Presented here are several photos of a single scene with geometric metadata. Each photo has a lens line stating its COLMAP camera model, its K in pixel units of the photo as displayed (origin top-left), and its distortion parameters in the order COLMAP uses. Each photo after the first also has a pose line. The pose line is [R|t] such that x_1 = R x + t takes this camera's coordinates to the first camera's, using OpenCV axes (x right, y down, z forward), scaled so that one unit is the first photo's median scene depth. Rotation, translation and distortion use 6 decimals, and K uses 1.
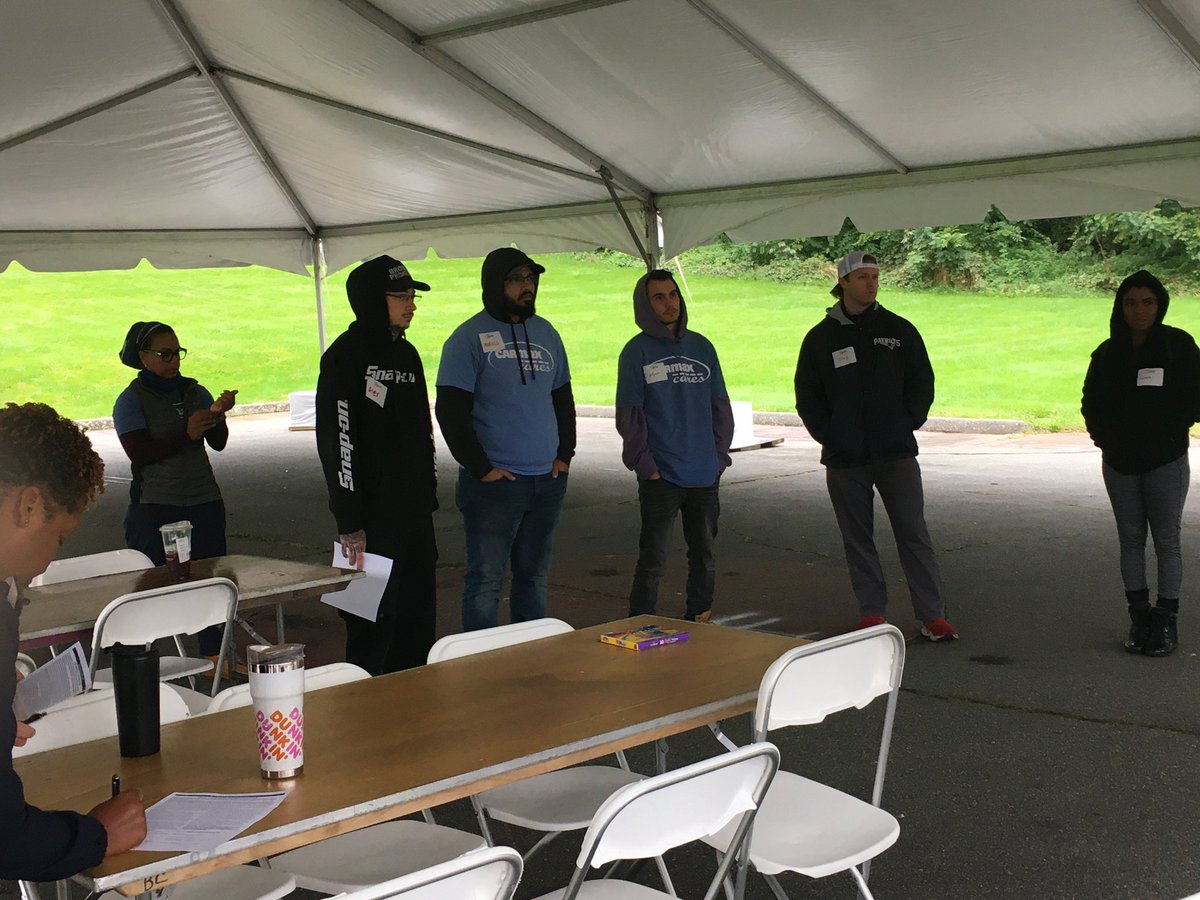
lens RADIAL K [[1386.5, 0, 600.0], [0, 1386.5, 450.0], [0, 0, 1]] dist [0.012911, 0.020746]
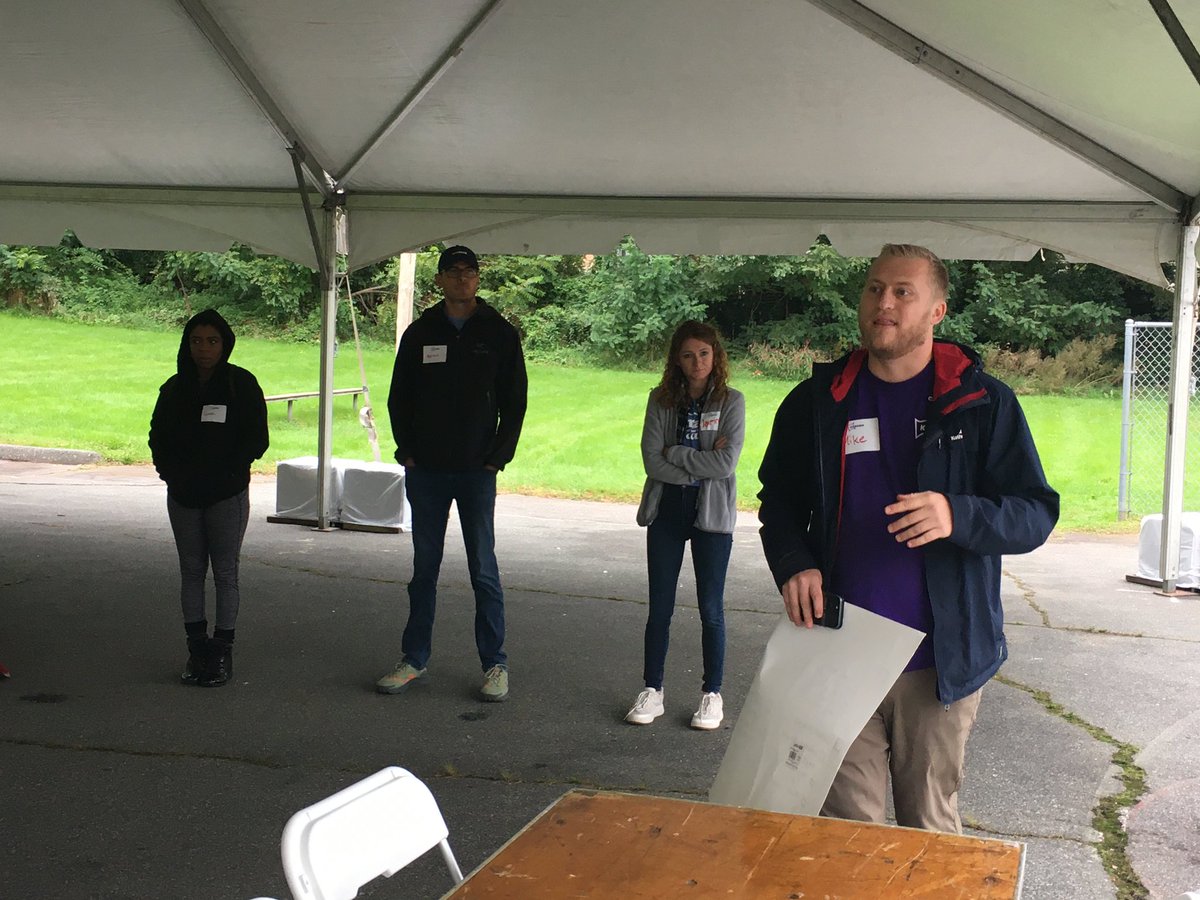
lens RADIAL K [[1386.5, 0, 600.0], [0, 1386.5, 450.0], [0, 0, 1]] dist [0.012911, 0.020746]
pose [[0.870651, 0.041171, 0.490176, 0.133986], [-0.027165, 0.998995, -0.035658, 0.003127], [-0.491151, 0.017730, 0.870894, -0.031120]]
